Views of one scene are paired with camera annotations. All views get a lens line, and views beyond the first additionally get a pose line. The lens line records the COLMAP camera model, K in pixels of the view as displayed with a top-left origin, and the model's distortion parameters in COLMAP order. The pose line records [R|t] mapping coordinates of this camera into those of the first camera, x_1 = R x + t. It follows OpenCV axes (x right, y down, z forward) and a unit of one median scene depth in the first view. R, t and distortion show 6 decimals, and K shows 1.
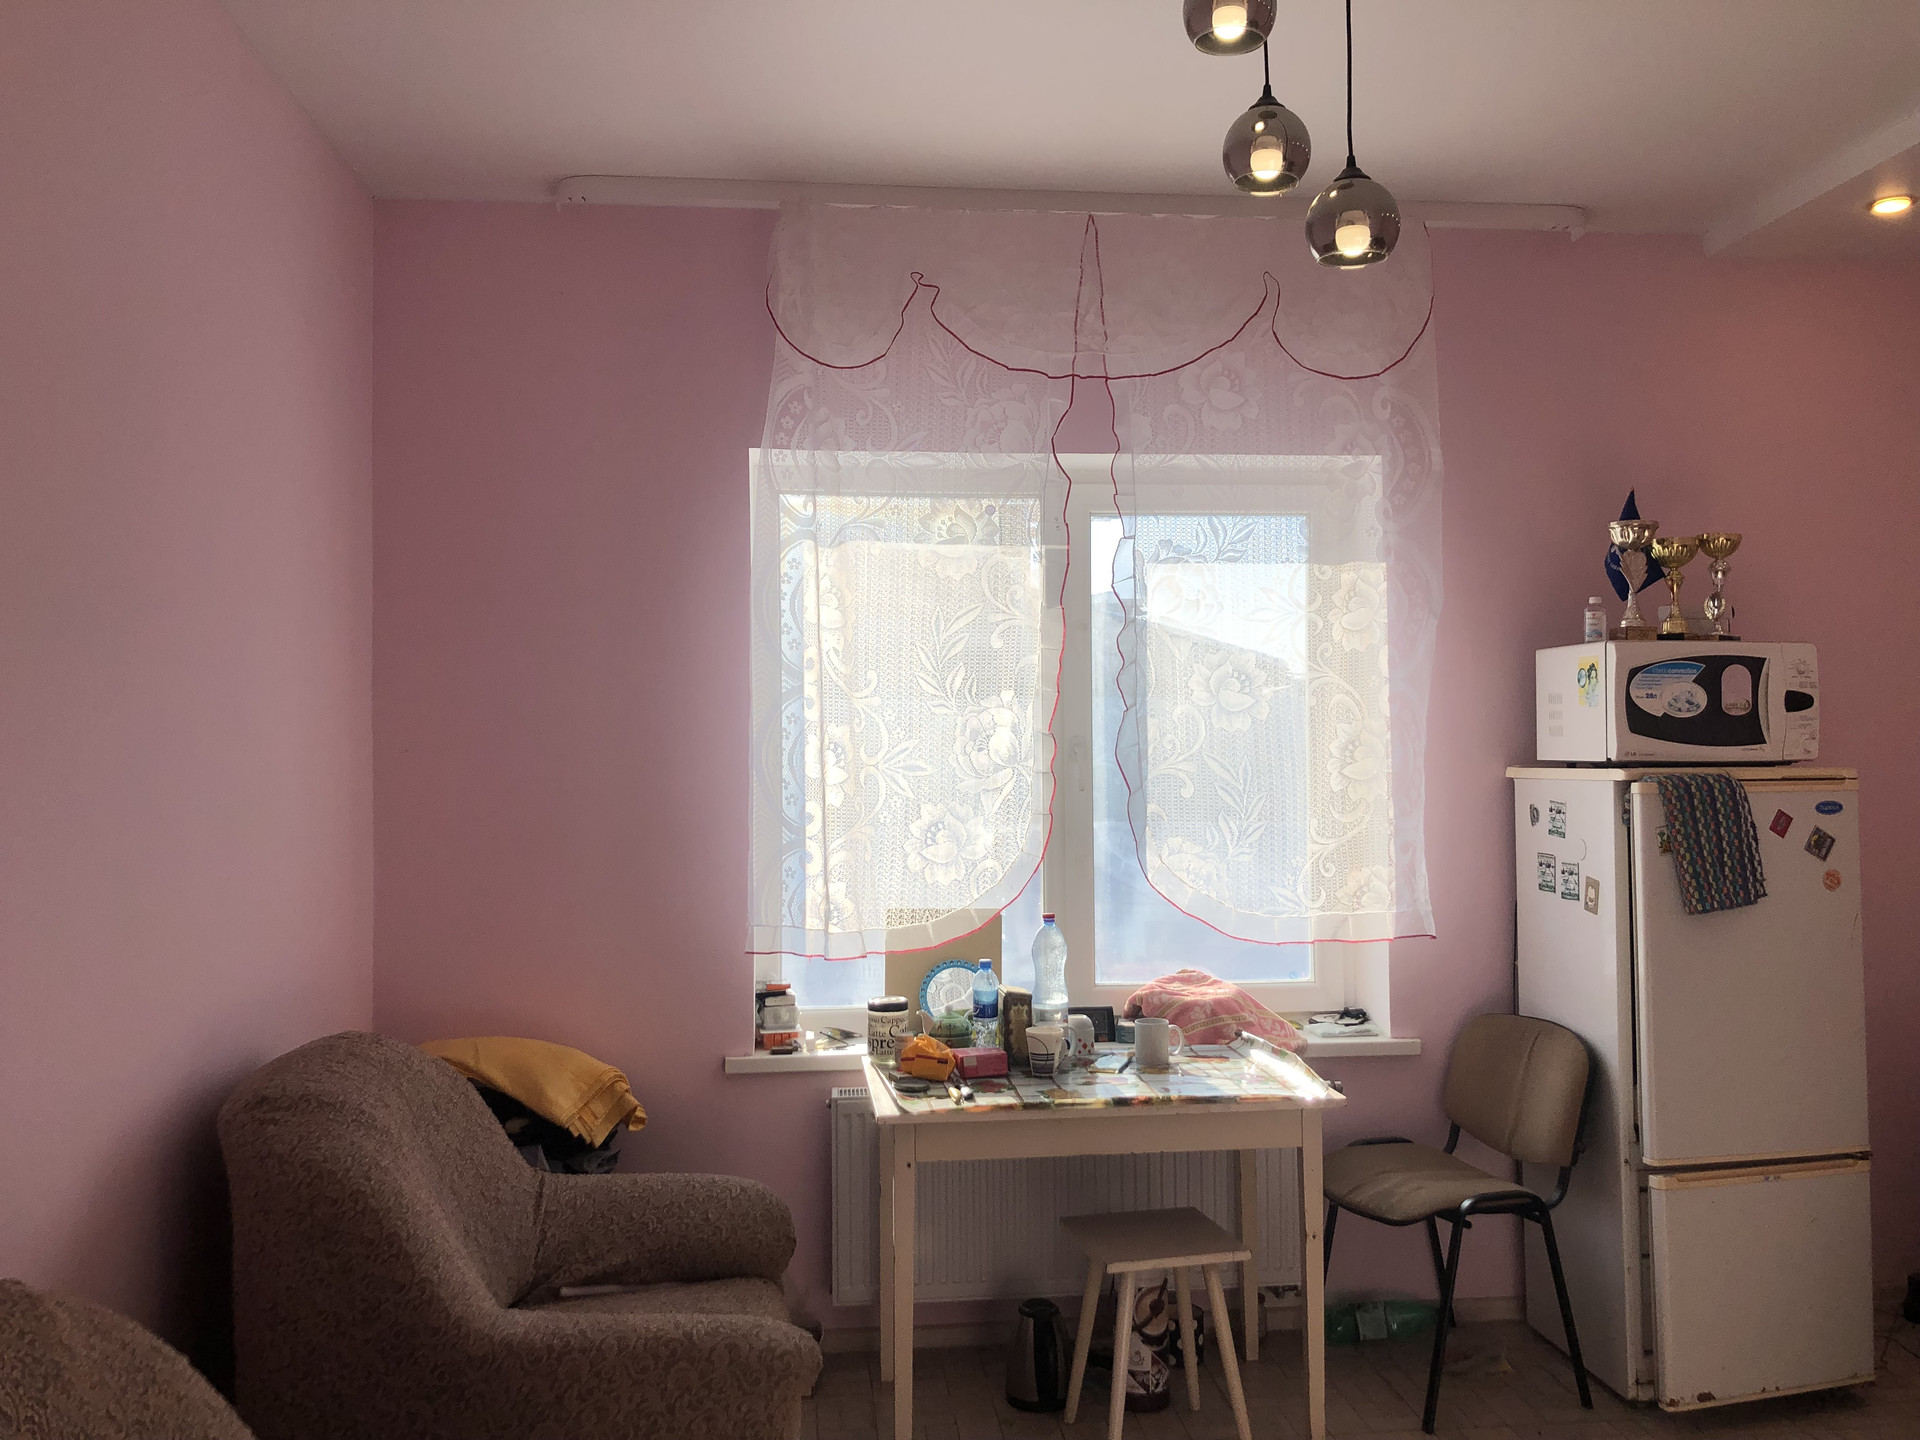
lens RADIAL K [[1570.4, 0, 947.5], [0, 1570.4, 709.3], [0, 0, 1]] dist [0.019336, 0.001908]
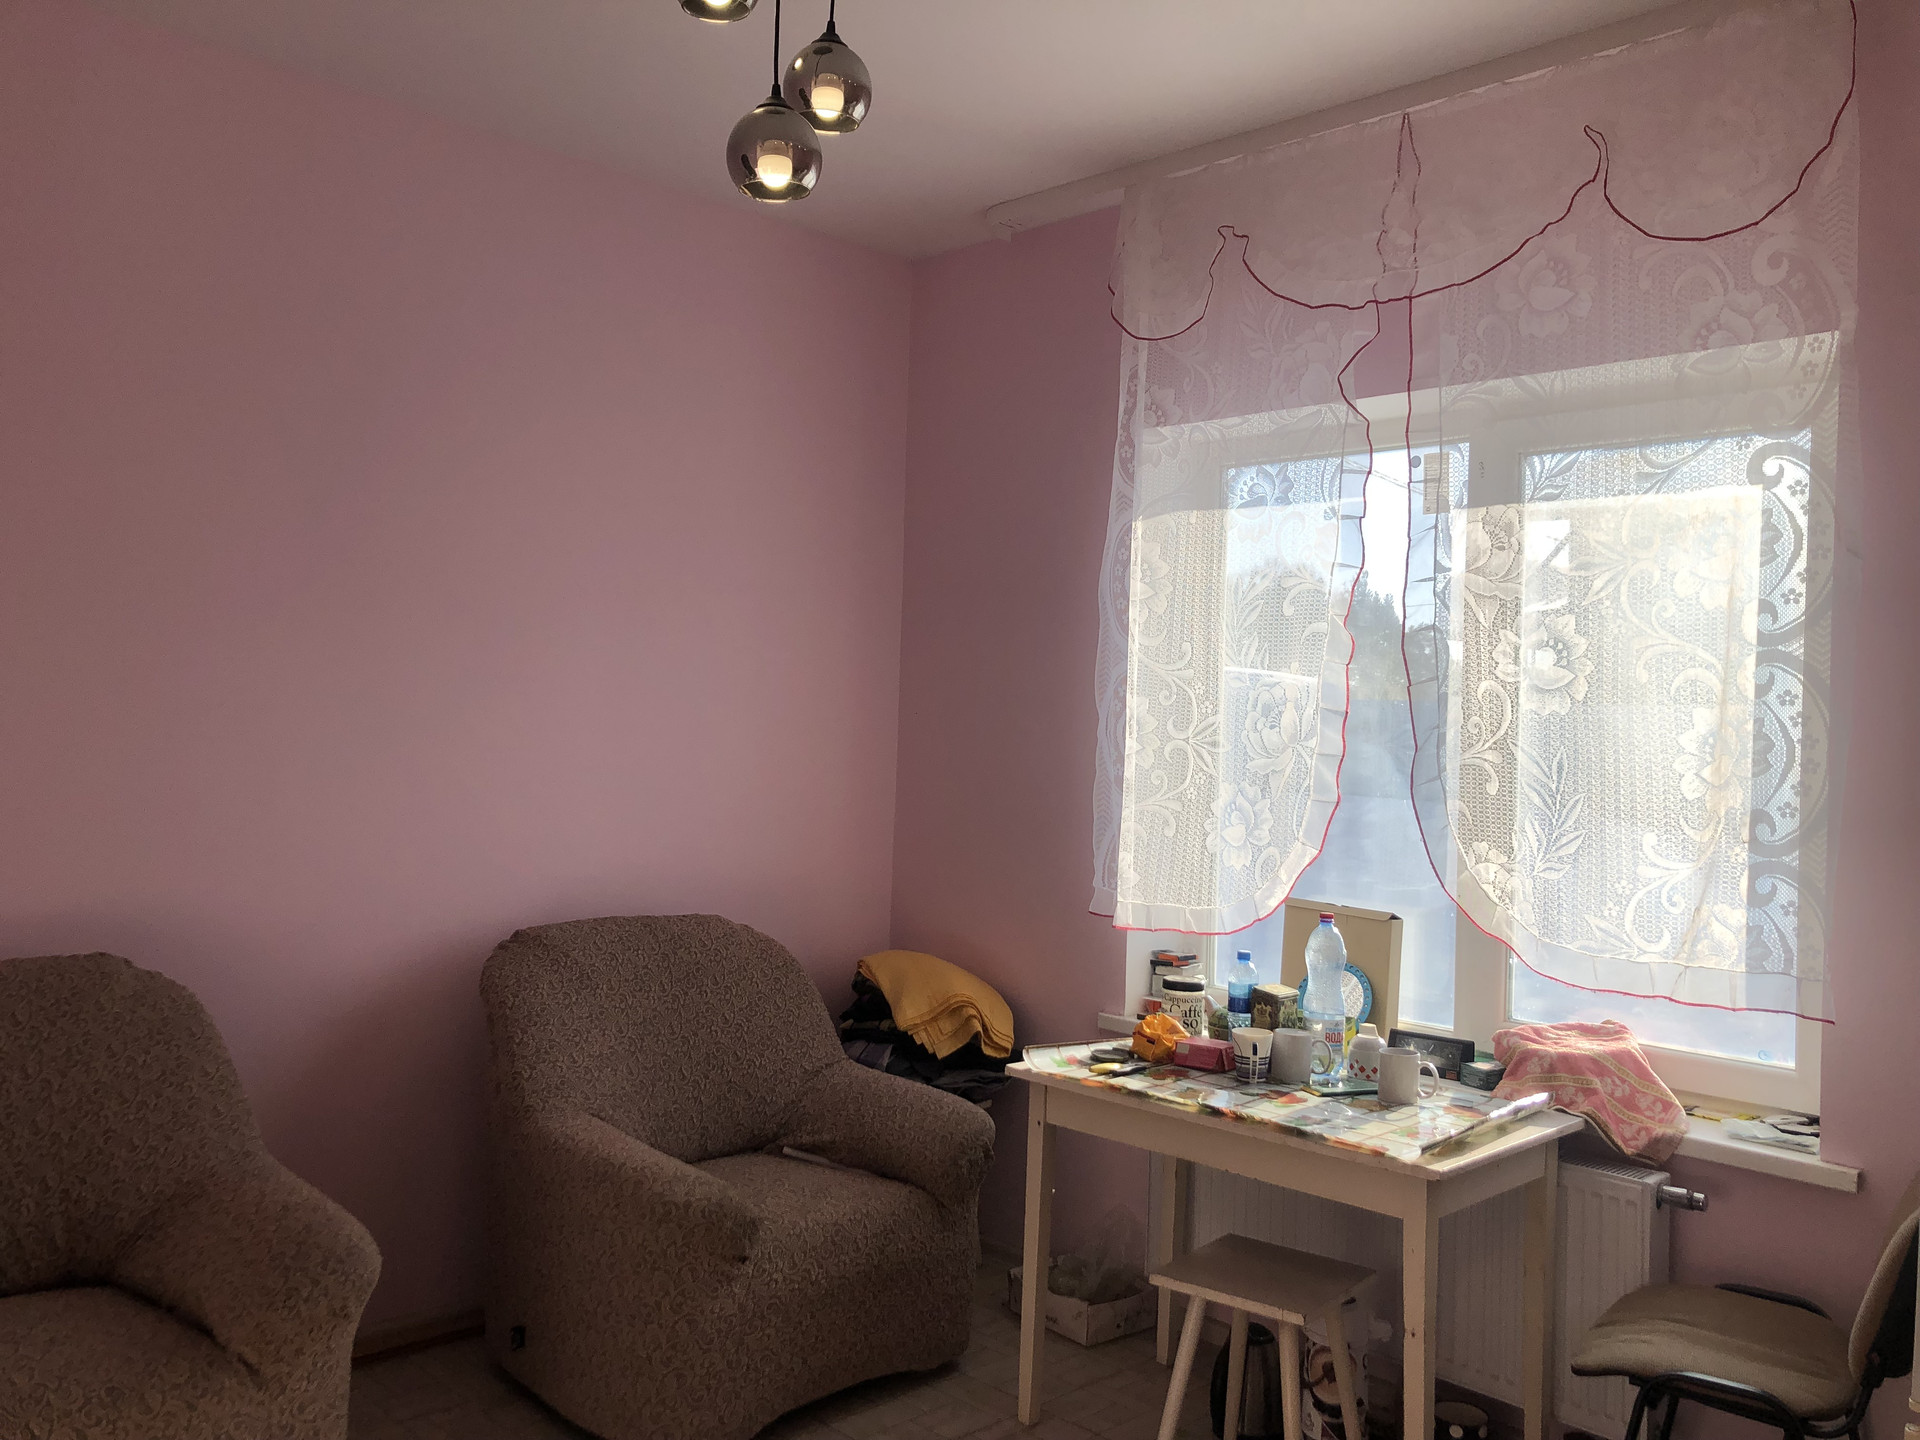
lens RADIAL K [[1570.4, 0, 947.2], [0, 1570.4, 710.5], [0, 0, 1]] dist [0.019336, 0.001908]
pose [[0.623593, 0.024374, -0.781369, 0.626341], [-0.023182, 0.999651, 0.012682, 0.009130], [0.781405, 0.010205, 0.623941, 0.270733]]
